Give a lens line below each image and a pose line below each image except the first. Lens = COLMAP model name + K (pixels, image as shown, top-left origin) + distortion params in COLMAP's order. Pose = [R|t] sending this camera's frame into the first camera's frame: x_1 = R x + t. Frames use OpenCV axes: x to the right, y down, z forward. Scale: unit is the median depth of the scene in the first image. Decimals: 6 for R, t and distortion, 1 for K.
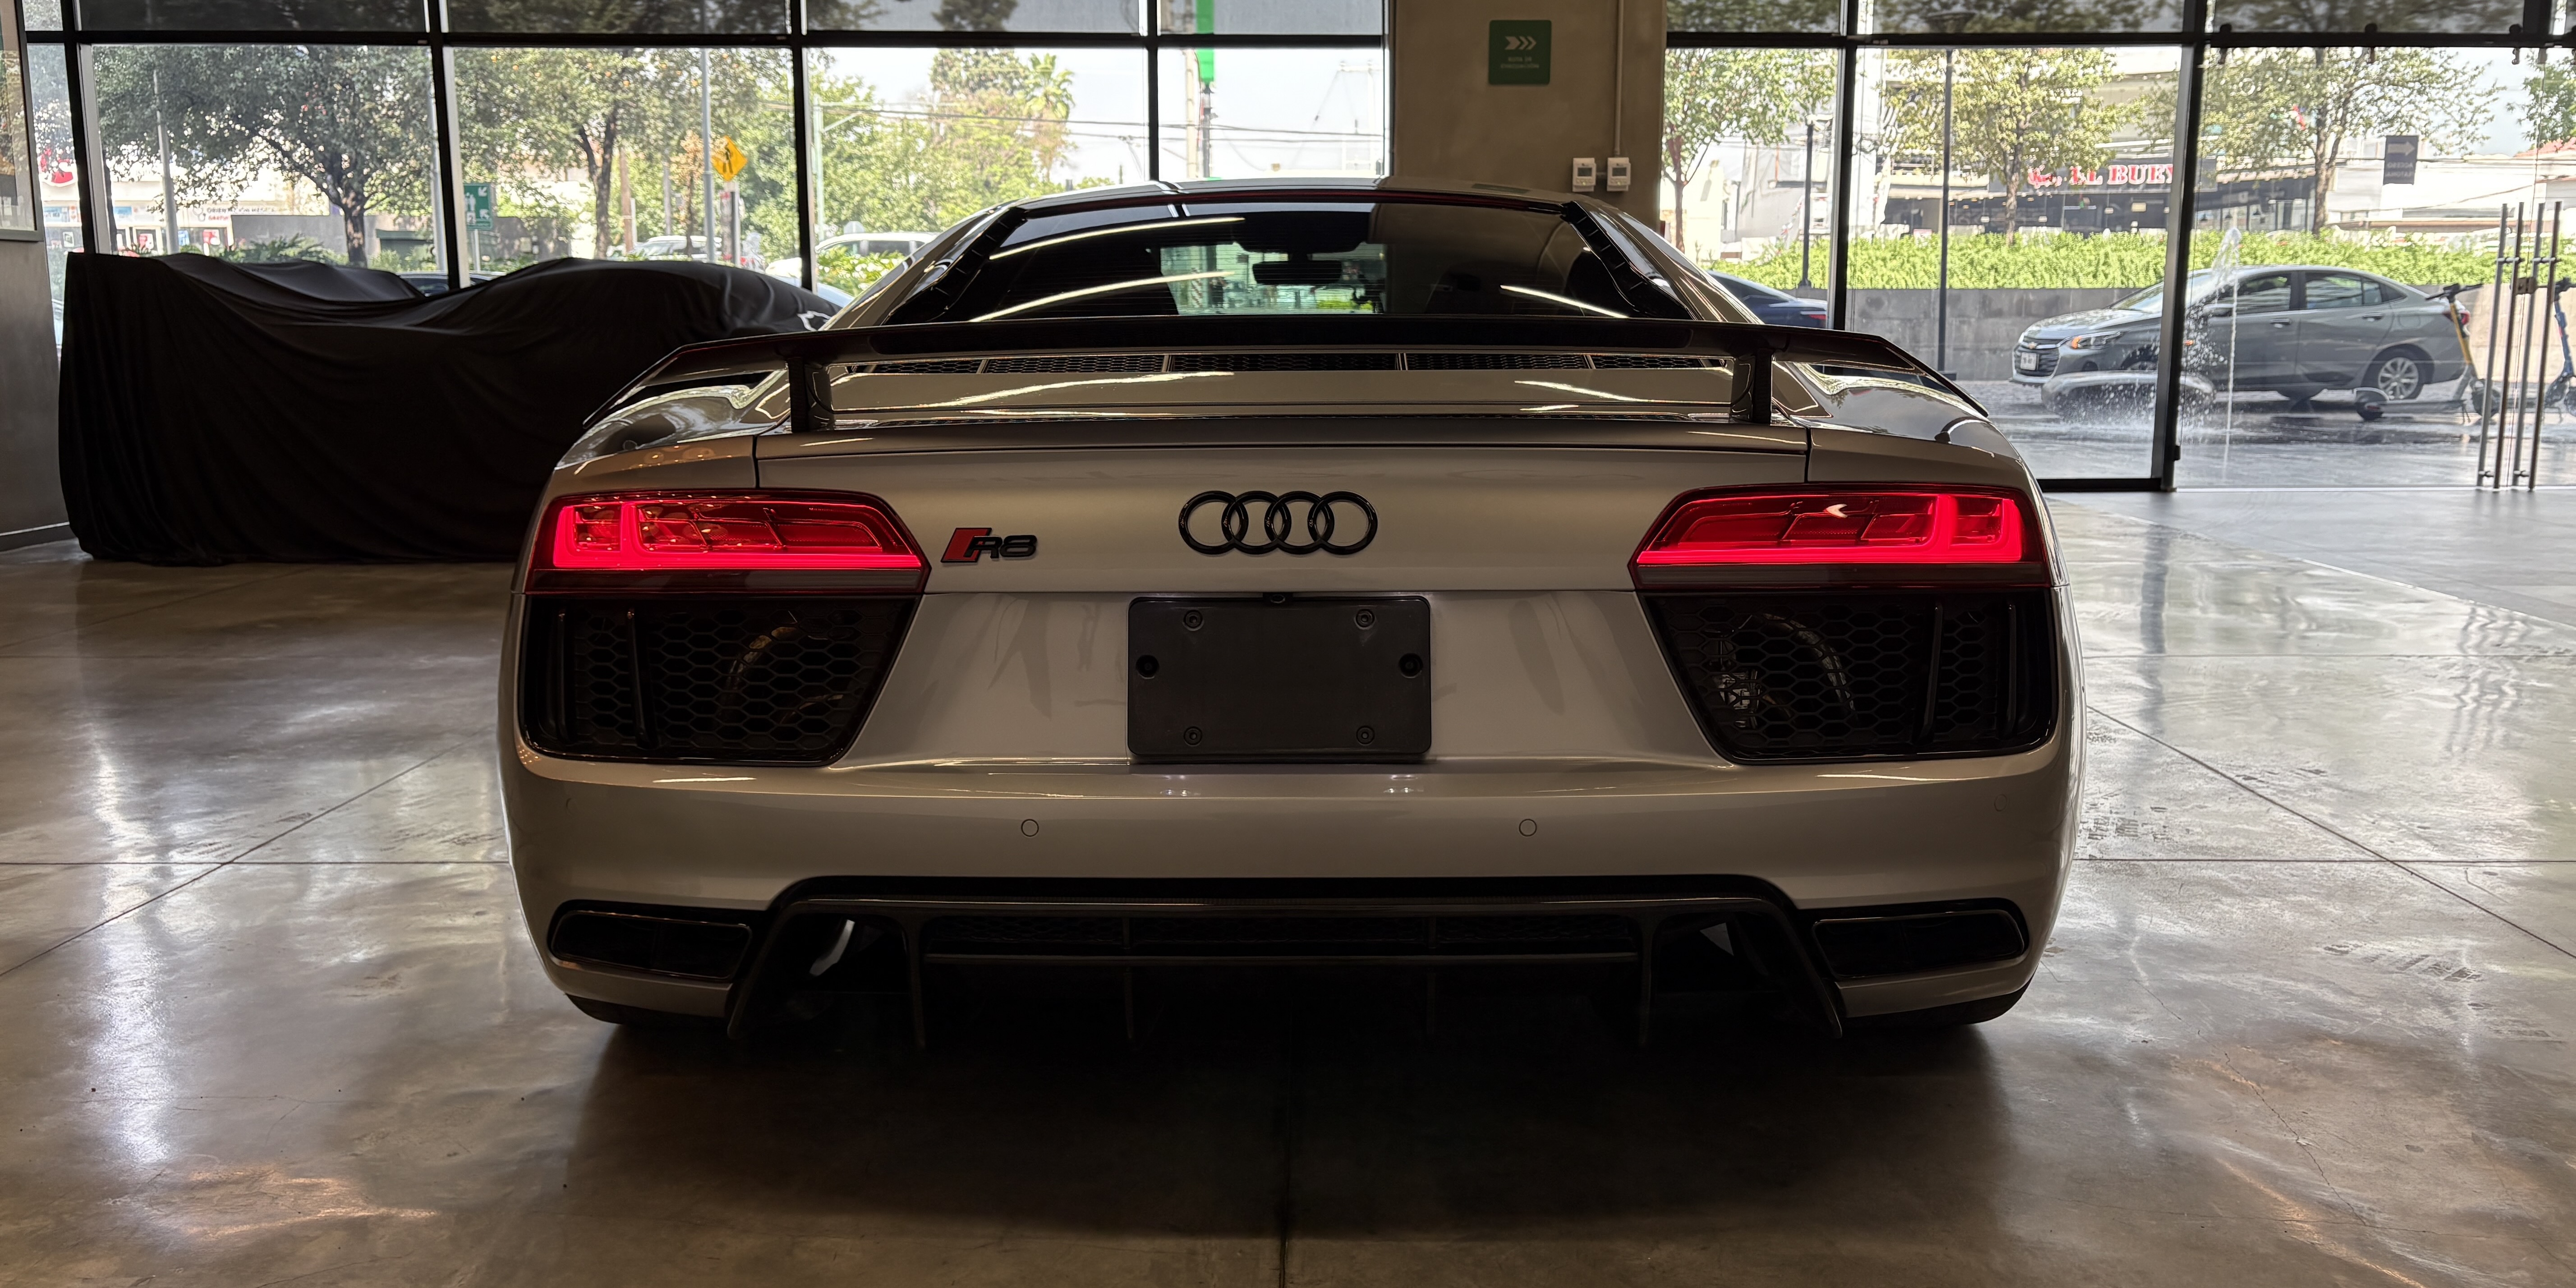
lens RADIAL K [[1947.8, 0, 1282.7], [0, 1947.8, 649.8], [0, 0, 1]] dist [0.039568, -0.043547]
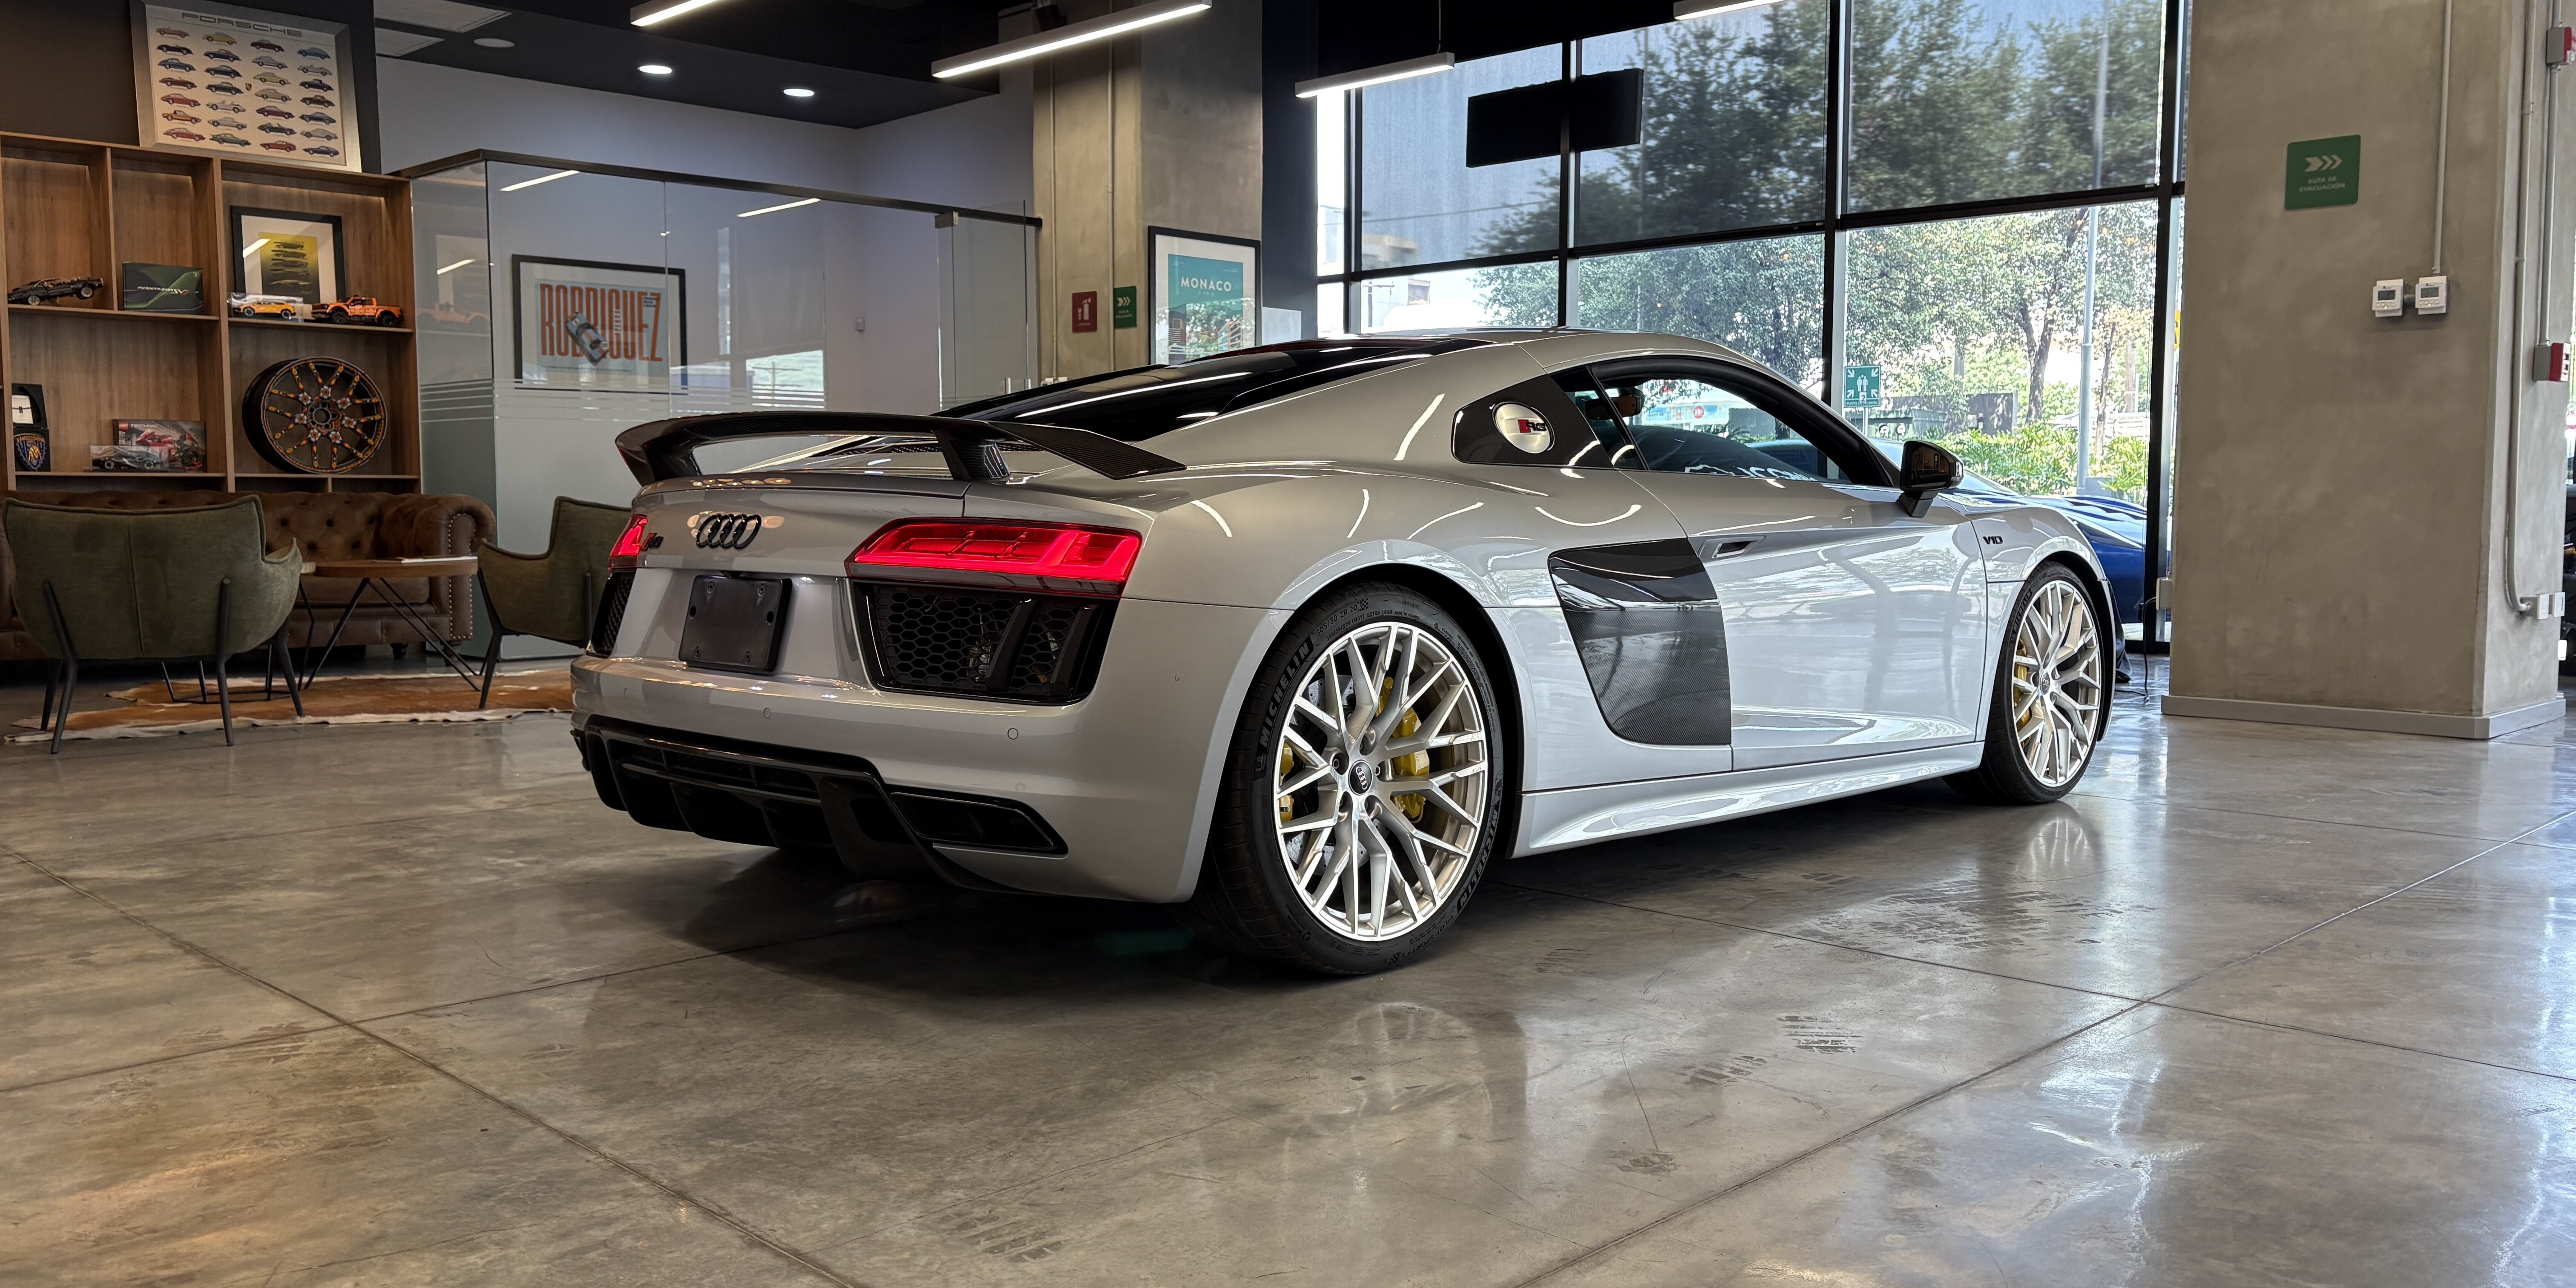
lens RADIAL K [[1947.8, 0, 1288.5], [0, 1947.8, 647.9], [0, 0, 1]] dist [0.039568, -0.043547]
pose [[0.710129, 0.057466, -0.701722, 0.438155], [-0.121375, 0.991734, -0.041612, 0.014244], [0.693531, 0.114721, 0.711234, 0.028785]]
